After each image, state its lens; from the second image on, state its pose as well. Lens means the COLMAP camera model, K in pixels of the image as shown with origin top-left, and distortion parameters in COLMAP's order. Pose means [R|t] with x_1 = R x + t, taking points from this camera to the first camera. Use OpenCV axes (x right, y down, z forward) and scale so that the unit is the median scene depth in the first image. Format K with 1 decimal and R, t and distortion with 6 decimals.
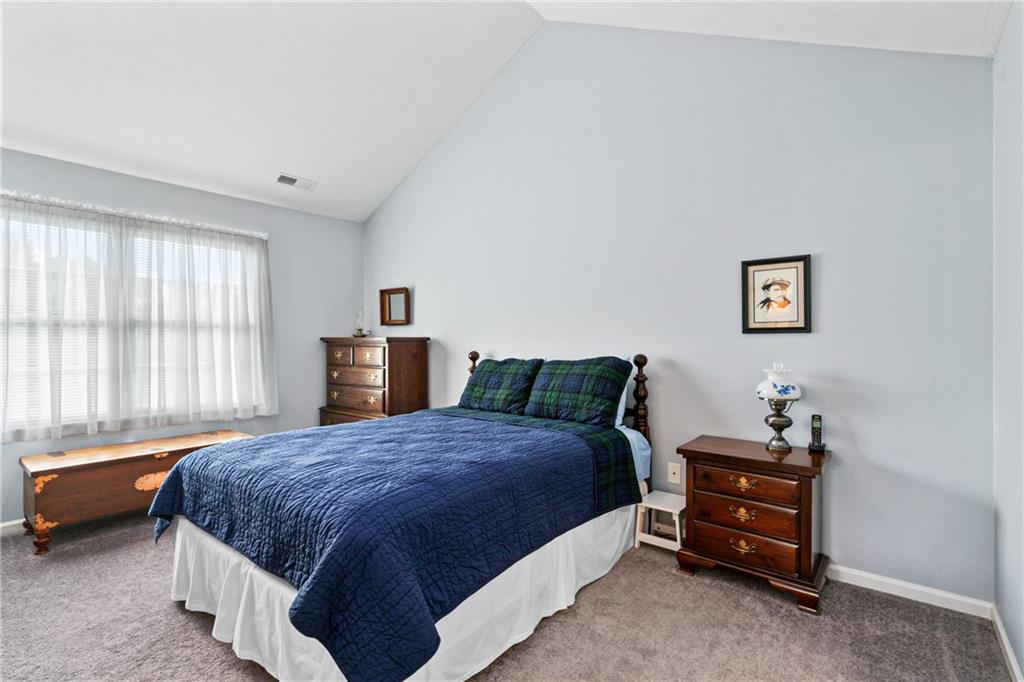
lens RADIAL K [[466.0, 0, 514.9], [0, 466.0, 340.9], [0, 0, 1]] dist [0.003834, 0.000413]
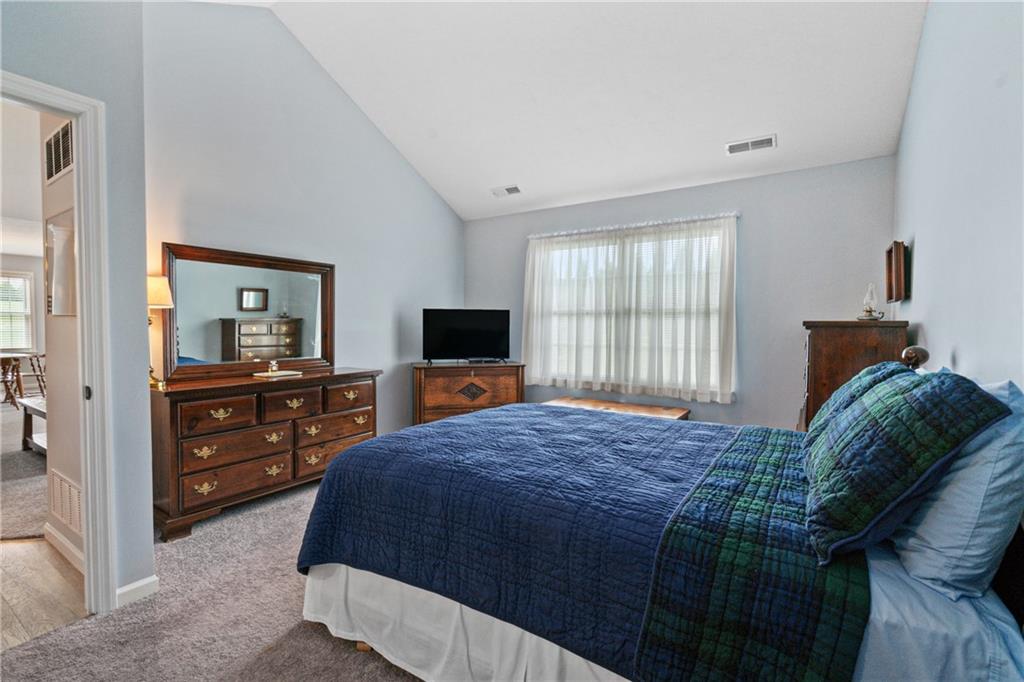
lens RADIAL K [[466.0, 0, 510.1], [0, 466.0, 336.3], [0, 0, 1]] dist [0.003834, 0.000413]
pose [[0.095335, 0.030841, -0.994967, 0.430895], [-0.005473, 0.999521, 0.030458, -0.005477], [0.995430, 0.002541, 0.095458, 0.538574]]
